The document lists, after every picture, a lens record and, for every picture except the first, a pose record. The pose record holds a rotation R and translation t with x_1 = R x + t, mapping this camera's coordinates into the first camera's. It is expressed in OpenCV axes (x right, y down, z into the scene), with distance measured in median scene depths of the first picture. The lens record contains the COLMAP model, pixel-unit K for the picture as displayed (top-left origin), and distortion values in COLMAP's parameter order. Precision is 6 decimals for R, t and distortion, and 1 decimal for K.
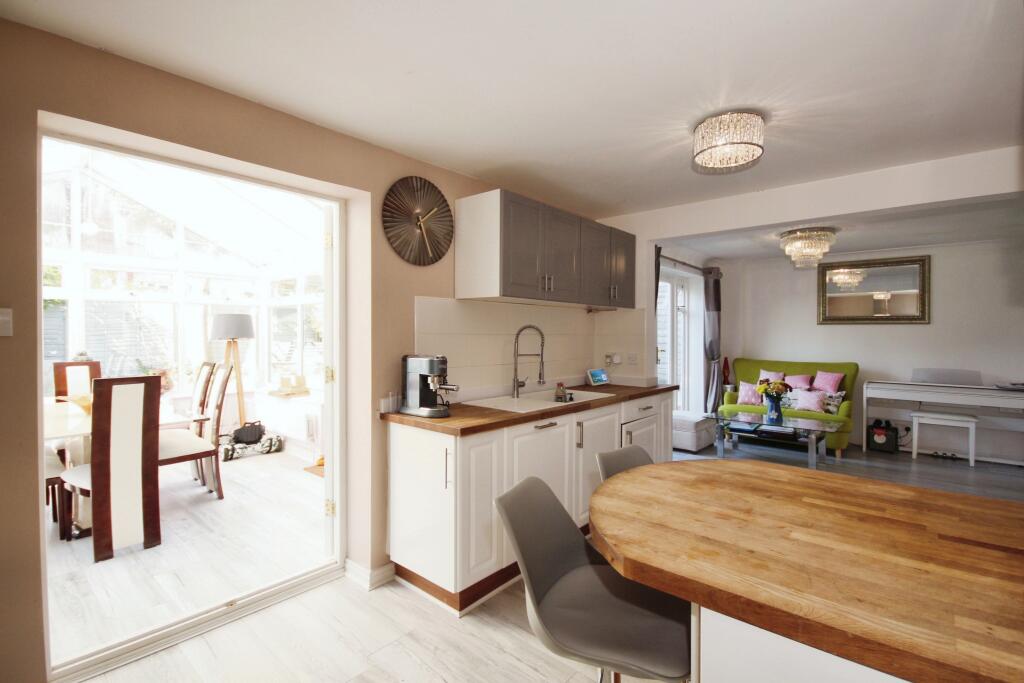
lens RADIAL K [[471.9, 0, 513.2], [0, 471.9, 339.6], [0, 0, 1]] dist [-0.004880, -0.000937]
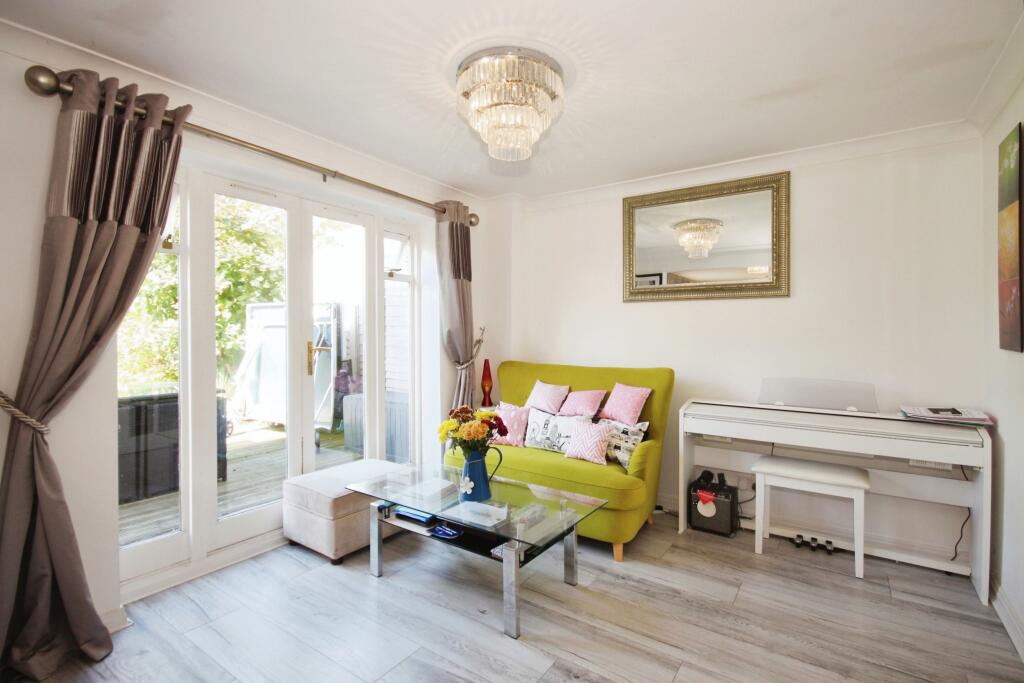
lens RADIAL K [[471.9, 0, 509.9], [0, 471.9, 341.1], [0, 0, 1]] dist [-0.004880, -0.000937]
pose [[0.991796, -0.004147, 0.127766, 0.482309], [0.004574, 0.999985, -0.003048, 0.018496], [-0.127752, 0.003608, 0.991800, 0.486403]]
